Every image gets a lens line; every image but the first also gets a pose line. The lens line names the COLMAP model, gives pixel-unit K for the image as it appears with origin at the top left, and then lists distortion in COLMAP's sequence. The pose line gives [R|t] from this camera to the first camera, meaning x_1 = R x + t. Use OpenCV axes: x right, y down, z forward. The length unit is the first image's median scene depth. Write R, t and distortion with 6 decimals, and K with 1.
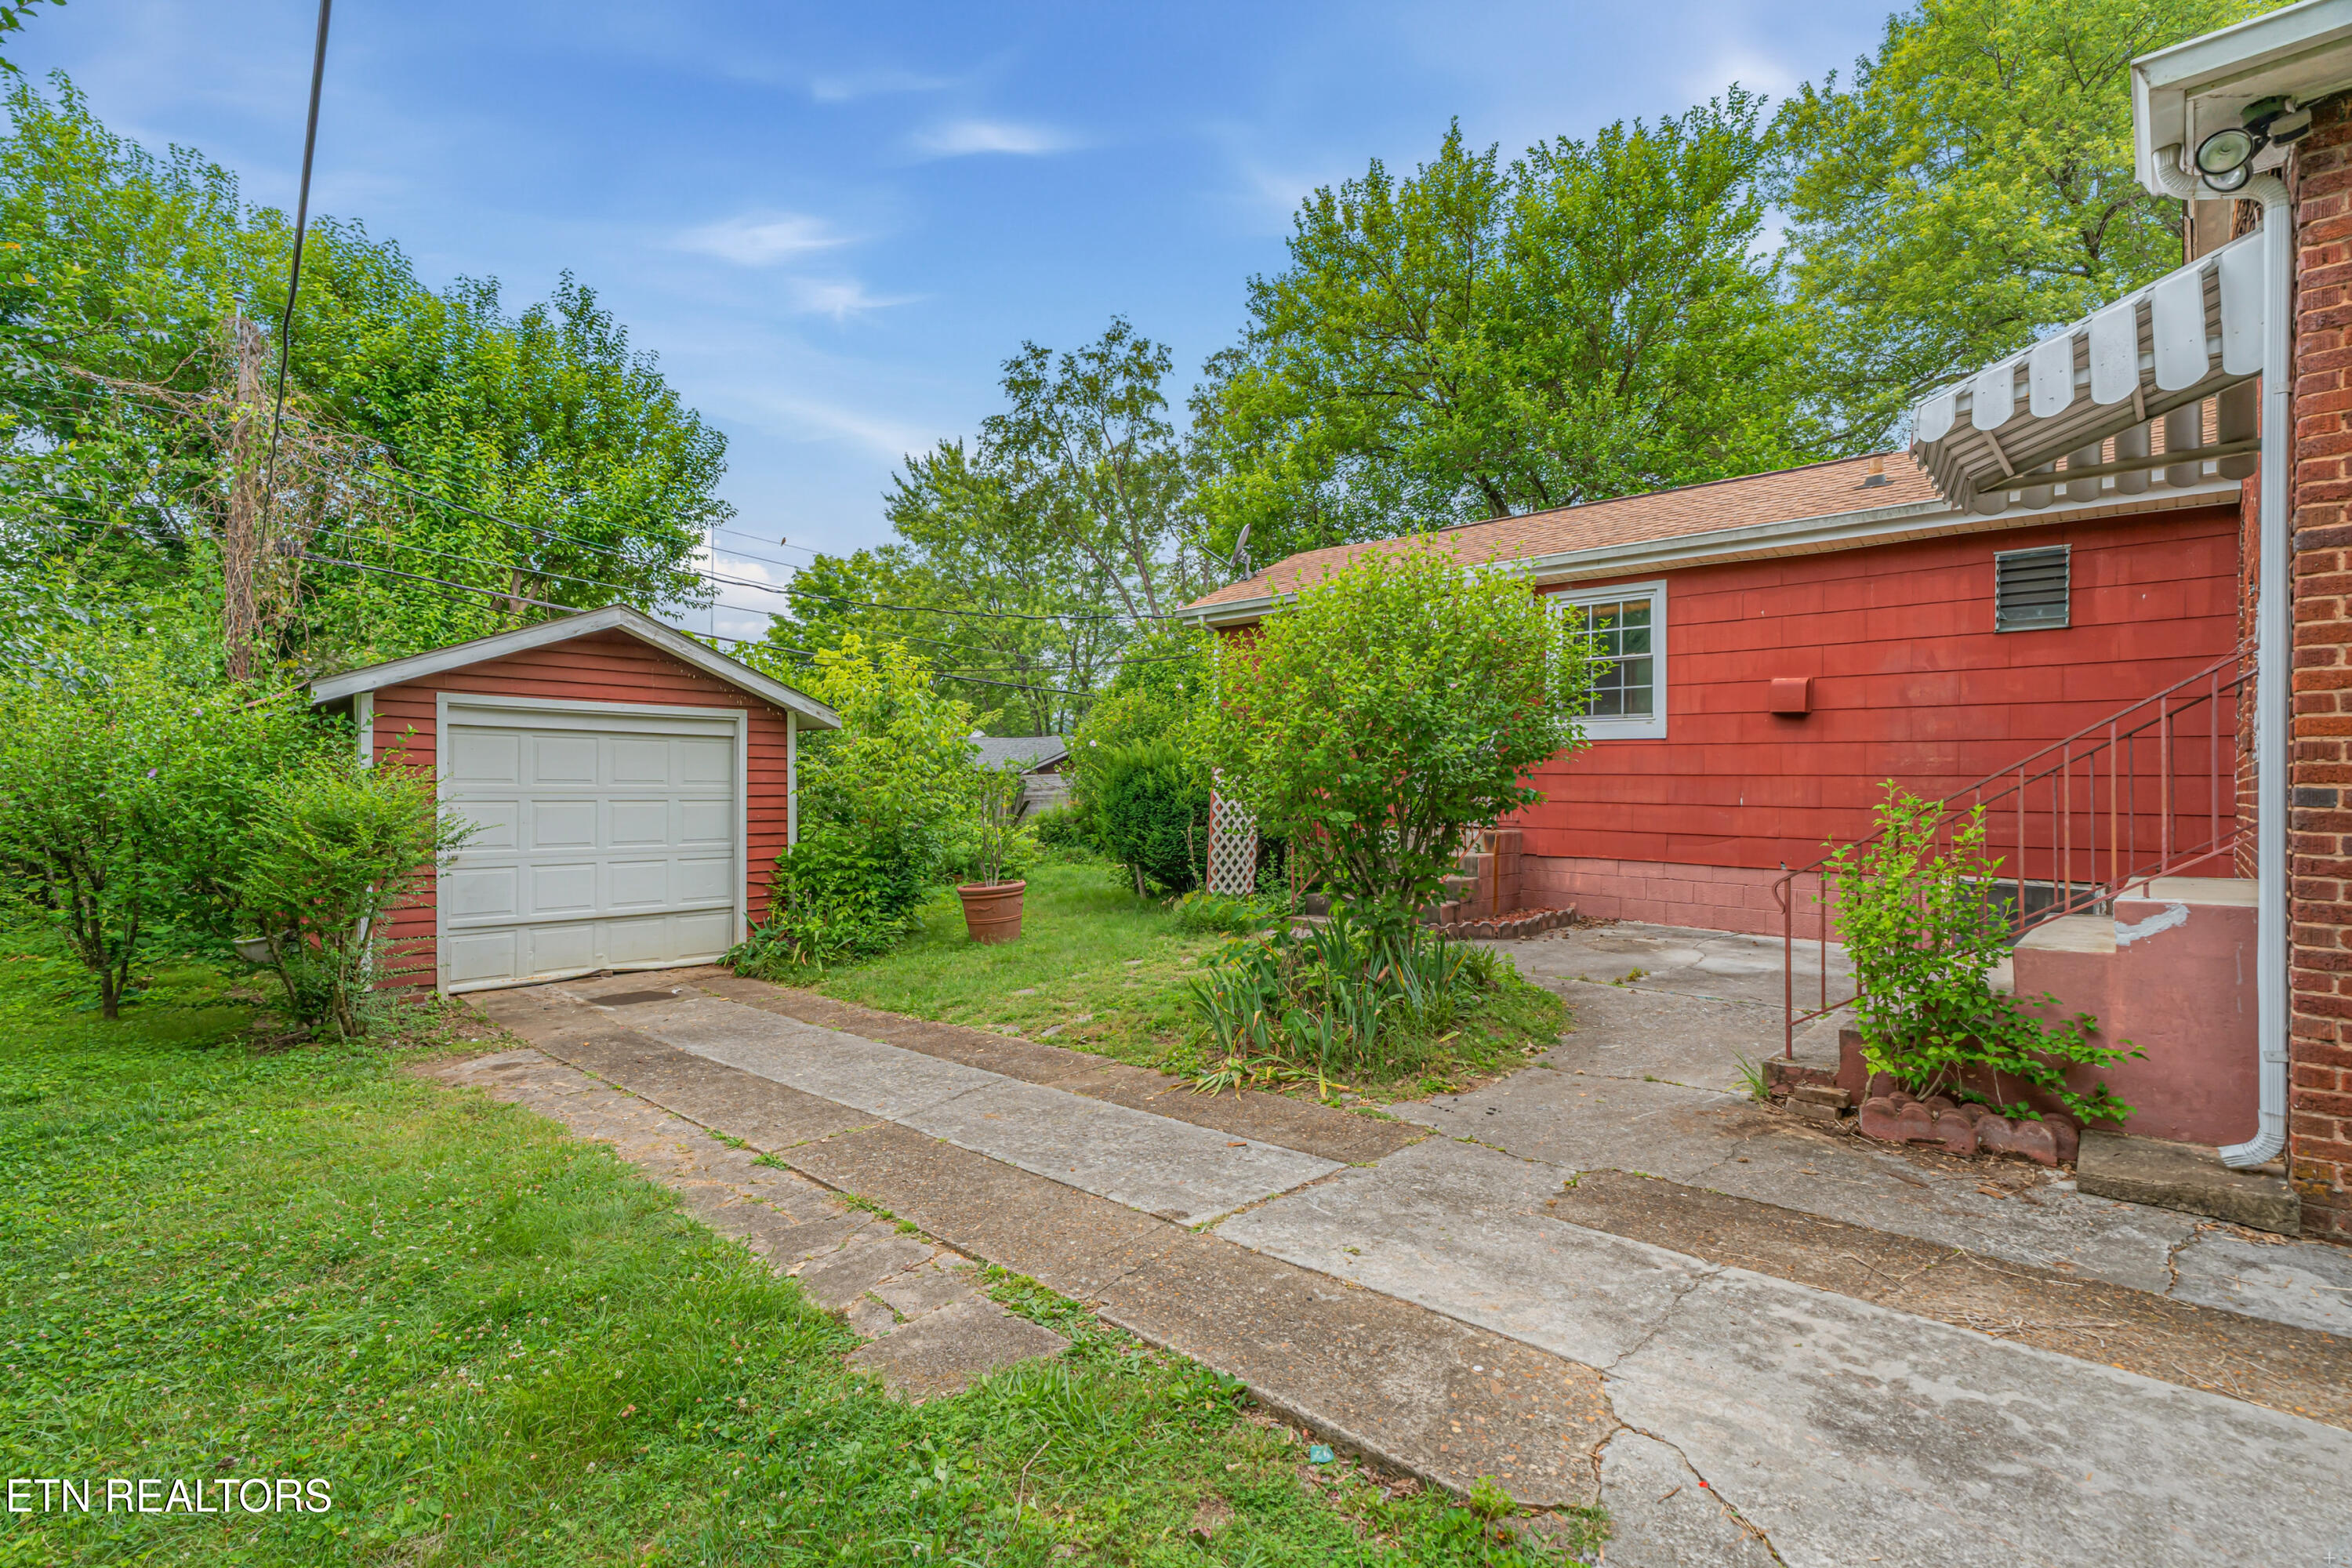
lens RADIAL K [[1077.2, 0, 1162.9], [0, 1077.2, 788.0], [0, 0, 1]] dist [0.000419, 0.000091]
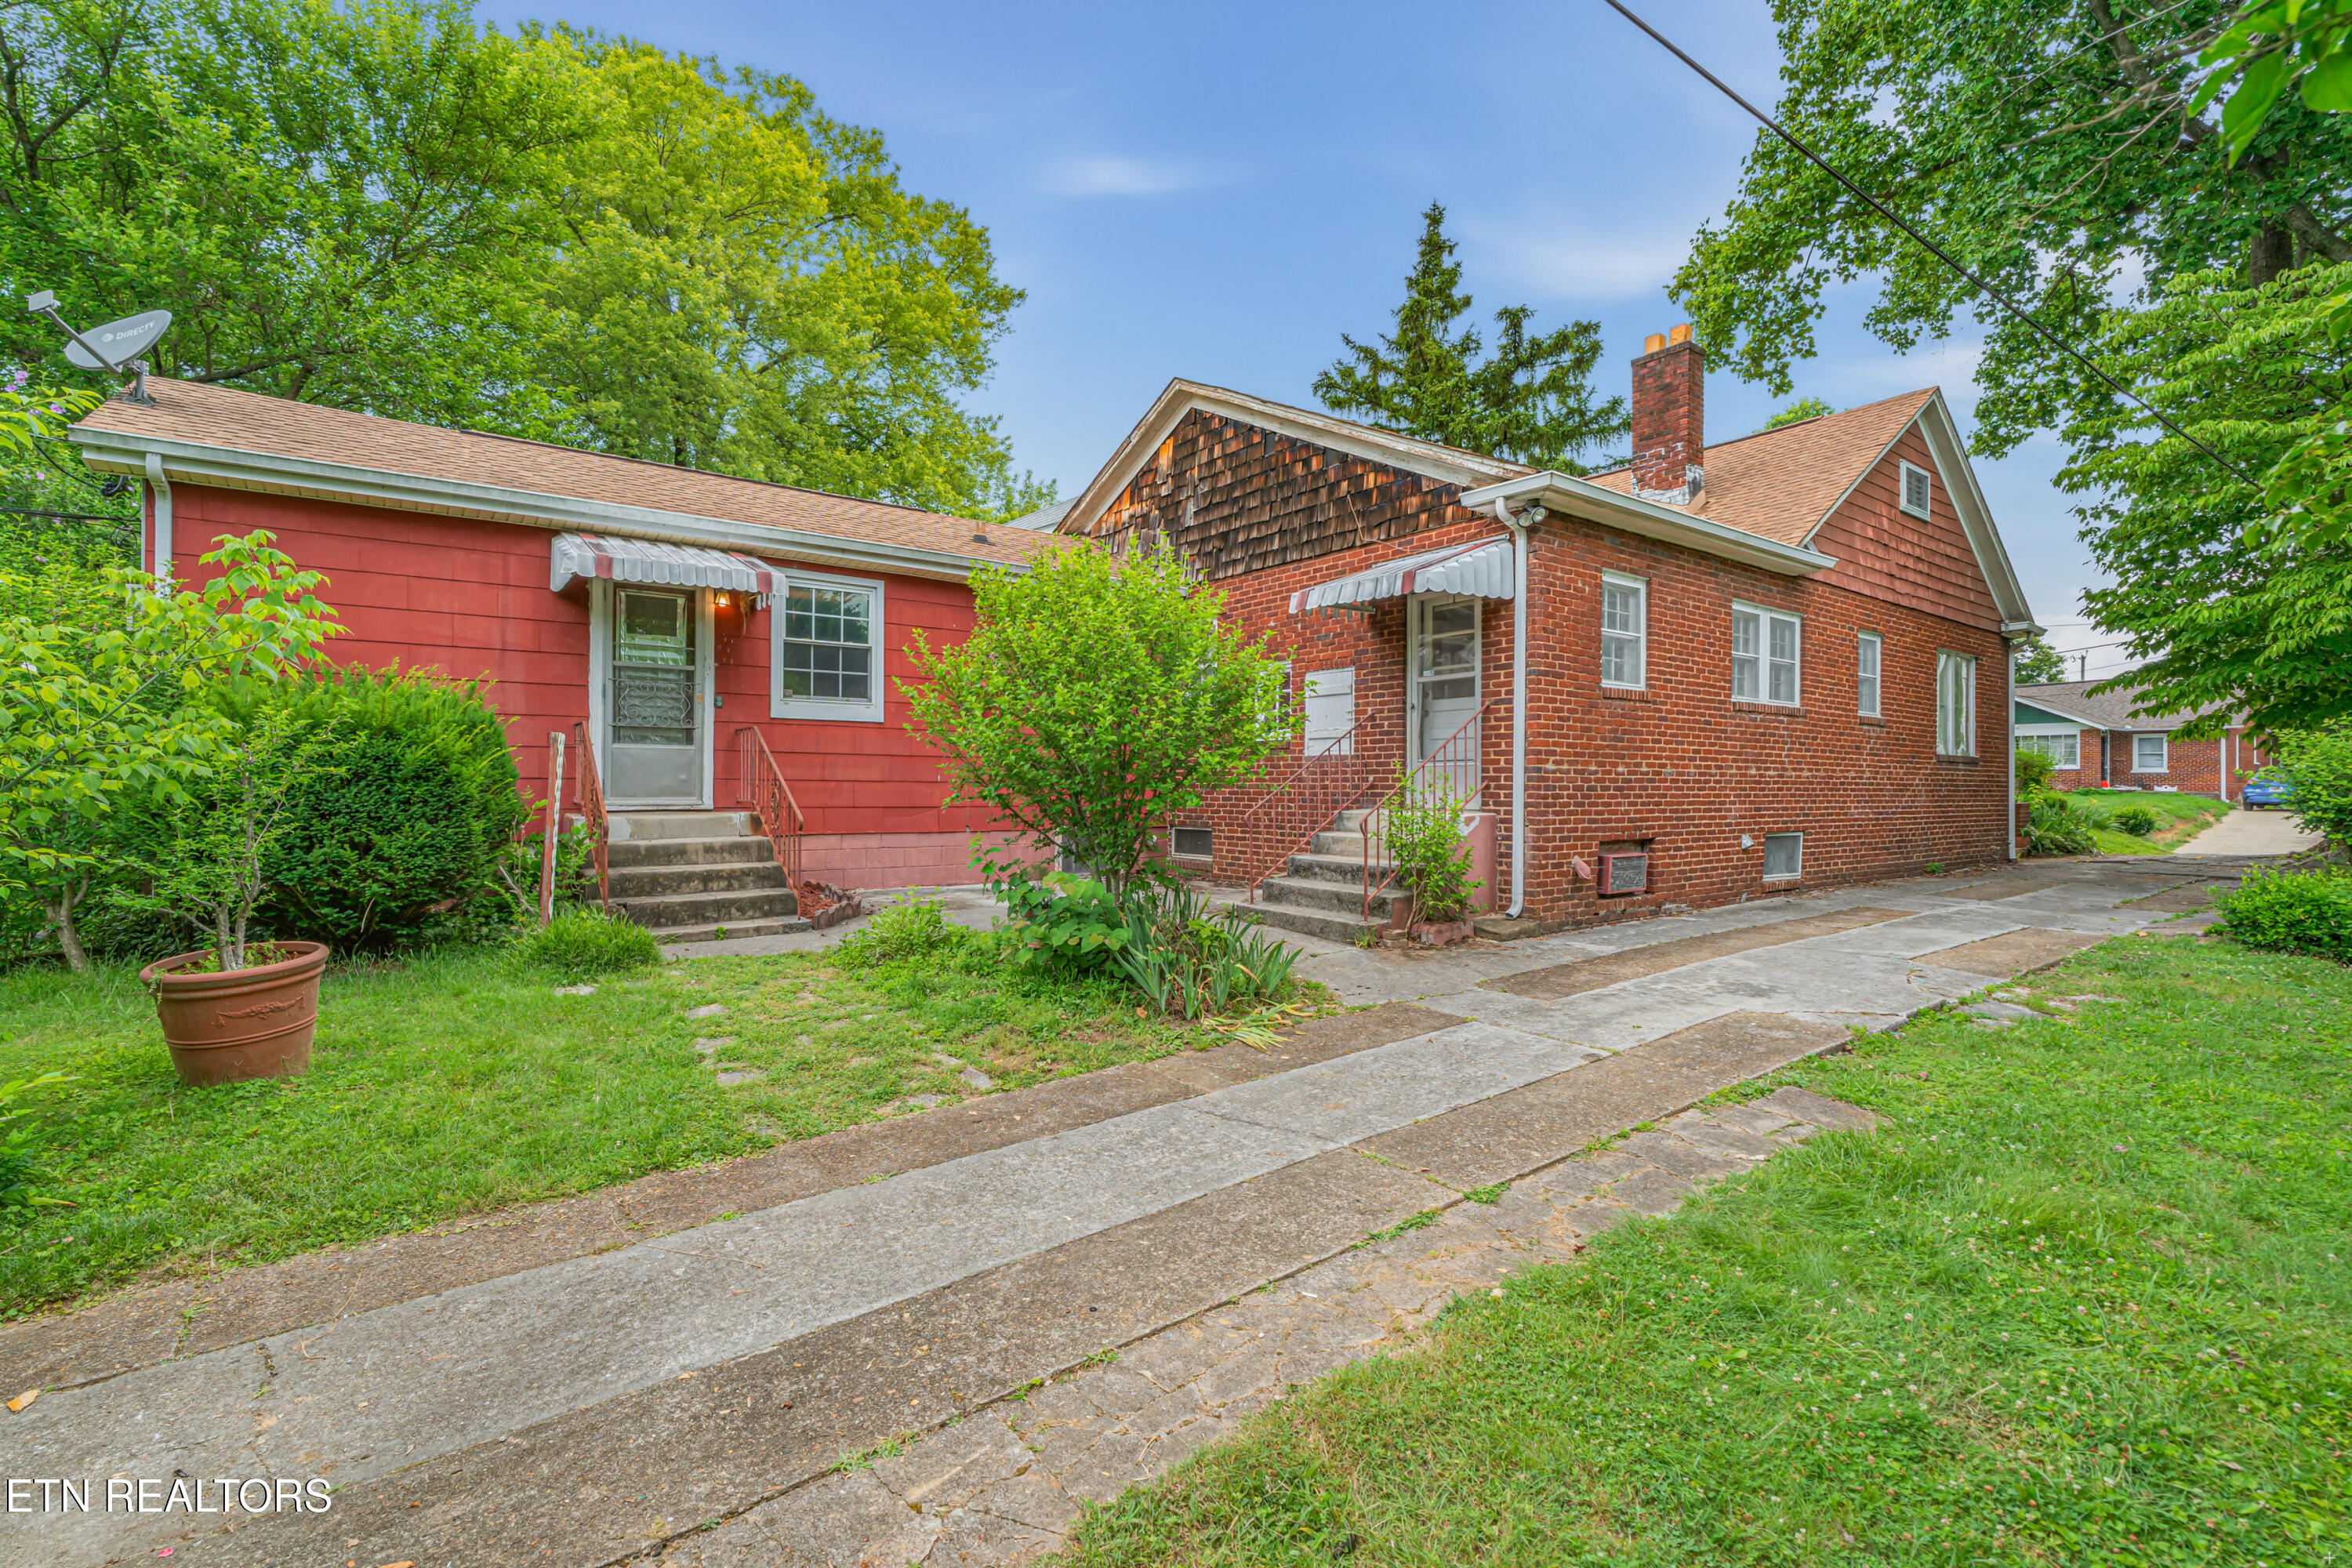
lens RADIAL K [[1077.2, 0, 1163.4], [0, 1077.2, 778.8], [0, 0, 1]] dist [0.000419, 0.000091]
pose [[0.137113, -0.003383, 0.990550, -1.108401], [-0.002136, 0.999991, 0.003711, 0.014286], [-0.990553, -0.002625, 0.137104, 1.015530]]
